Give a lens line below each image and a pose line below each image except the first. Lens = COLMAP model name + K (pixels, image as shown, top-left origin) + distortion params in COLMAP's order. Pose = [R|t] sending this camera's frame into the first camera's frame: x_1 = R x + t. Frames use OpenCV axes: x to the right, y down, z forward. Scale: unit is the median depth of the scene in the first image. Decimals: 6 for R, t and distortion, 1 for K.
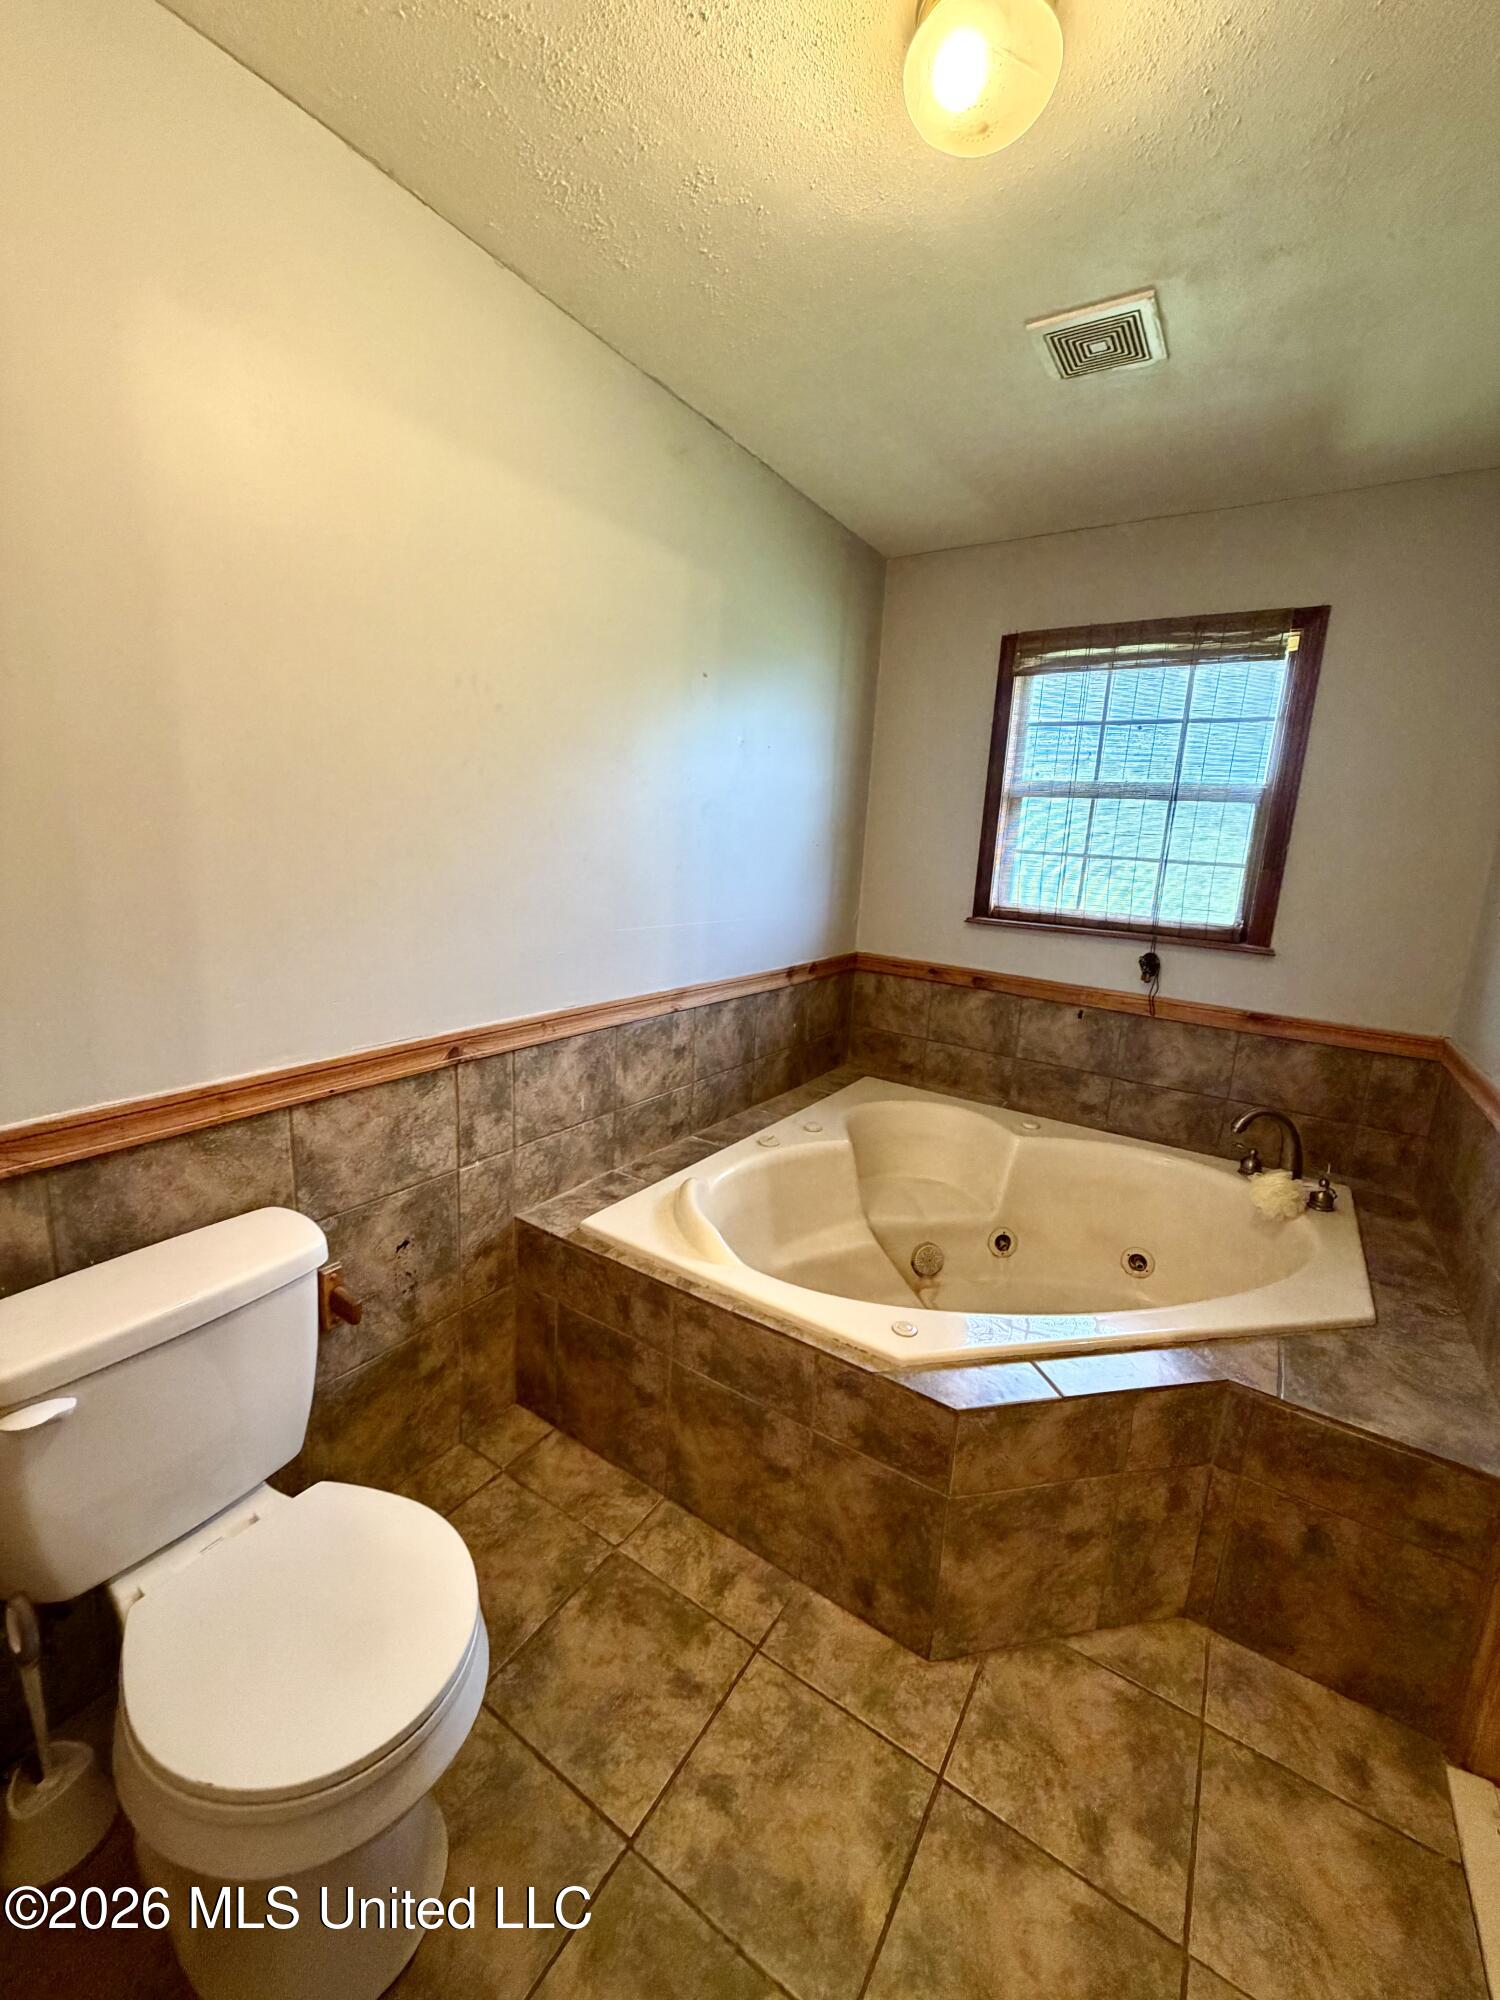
lens RADIAL K [[797.4, 0, 752.8], [0, 797.4, 997.9], [0, 0, 1]] dist [-0.000413, 0.000561]
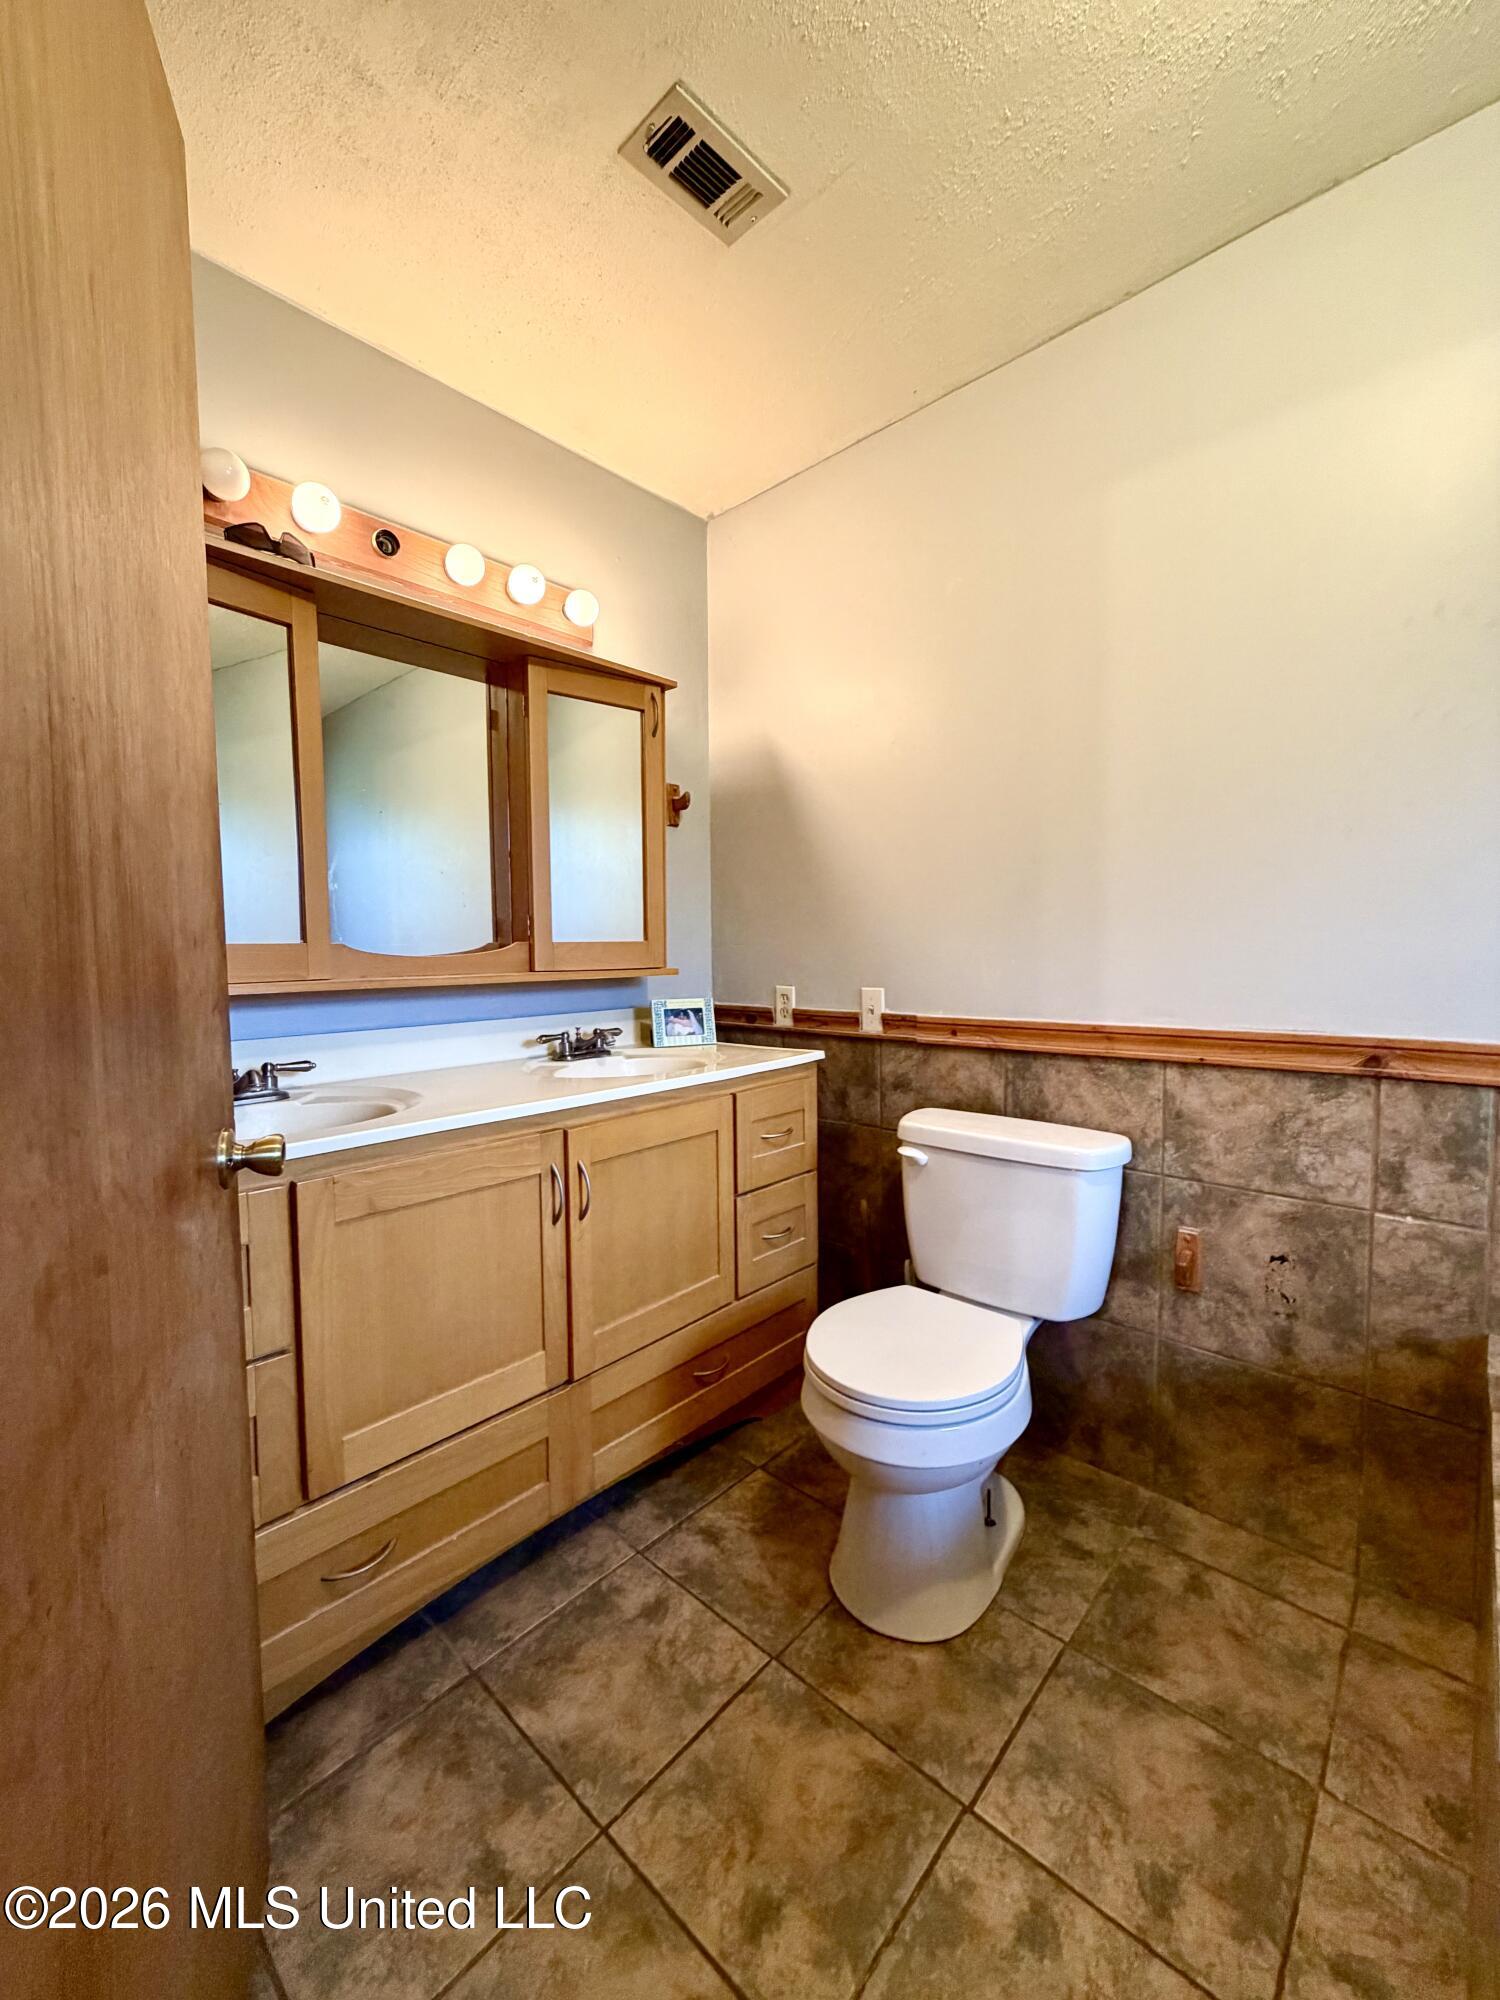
lens RADIAL K [[797.4, 0, 752.4], [0, 797.4, 998.2], [0, 0, 1]] dist [-0.000413, 0.000561]
pose [[-0.157946, 0.010096, -0.987396, 0.573303], [-0.196783, 0.979569, 0.041493, 0.100637], [0.967641, 0.200857, -0.152732, 0.507060]]
